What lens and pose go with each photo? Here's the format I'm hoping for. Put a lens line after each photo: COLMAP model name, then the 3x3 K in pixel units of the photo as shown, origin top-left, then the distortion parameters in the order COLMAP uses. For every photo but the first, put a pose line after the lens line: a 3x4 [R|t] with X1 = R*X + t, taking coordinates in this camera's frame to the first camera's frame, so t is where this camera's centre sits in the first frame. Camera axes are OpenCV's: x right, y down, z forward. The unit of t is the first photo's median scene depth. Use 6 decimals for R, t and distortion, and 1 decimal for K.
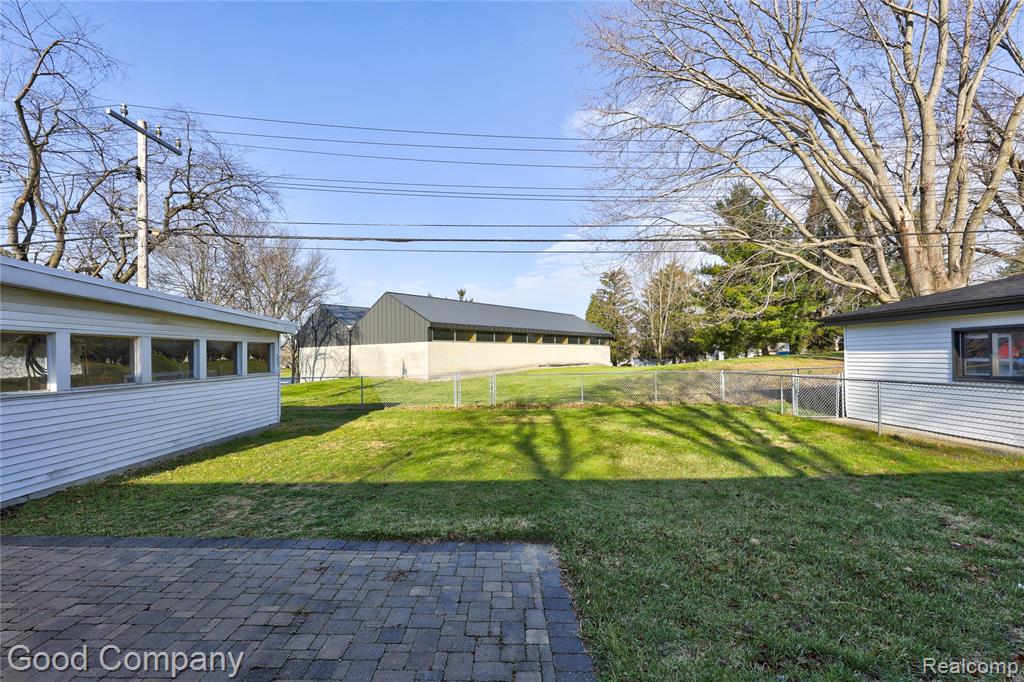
lens RADIAL K [[423.3, 0, 514.4], [0, 423.3, 352.0], [0, 0, 1]] dist [0.001001, -0.000557]
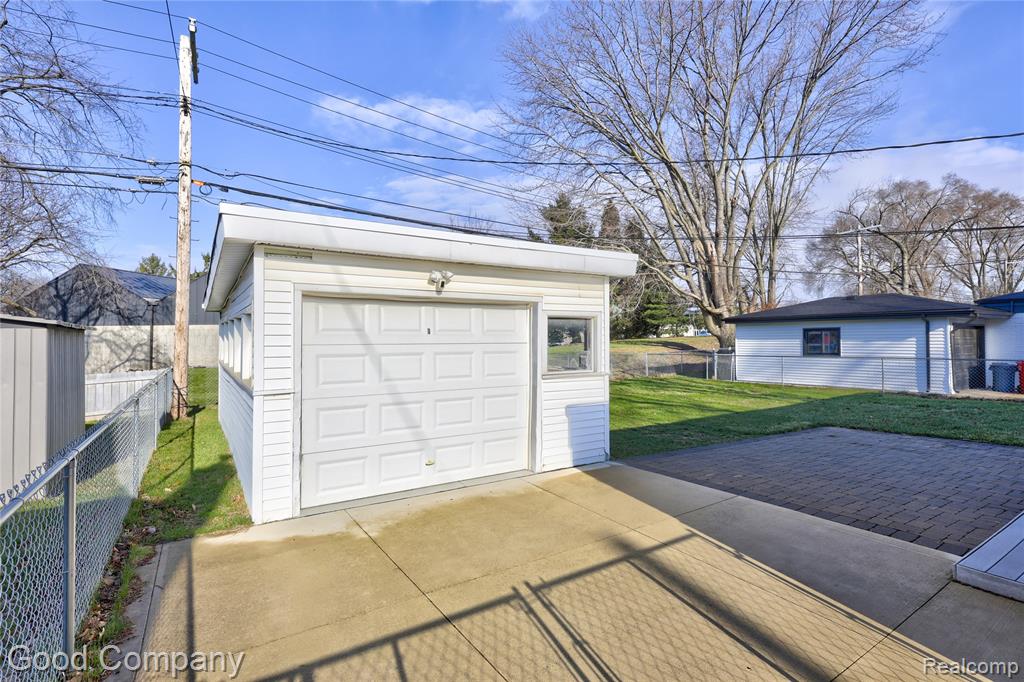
lens RADIAL K [[473.7, 0, 511.9], [0, 473.7, 339.3], [0, 0, 1]] dist [-0.003640, 0.002795]
pose [[0.843243, 0.009398, 0.537451, -0.547868], [-0.010818, 0.999941, -0.000512, 0.004461], [-0.537424, -0.005382, 0.843295, -0.044450]]
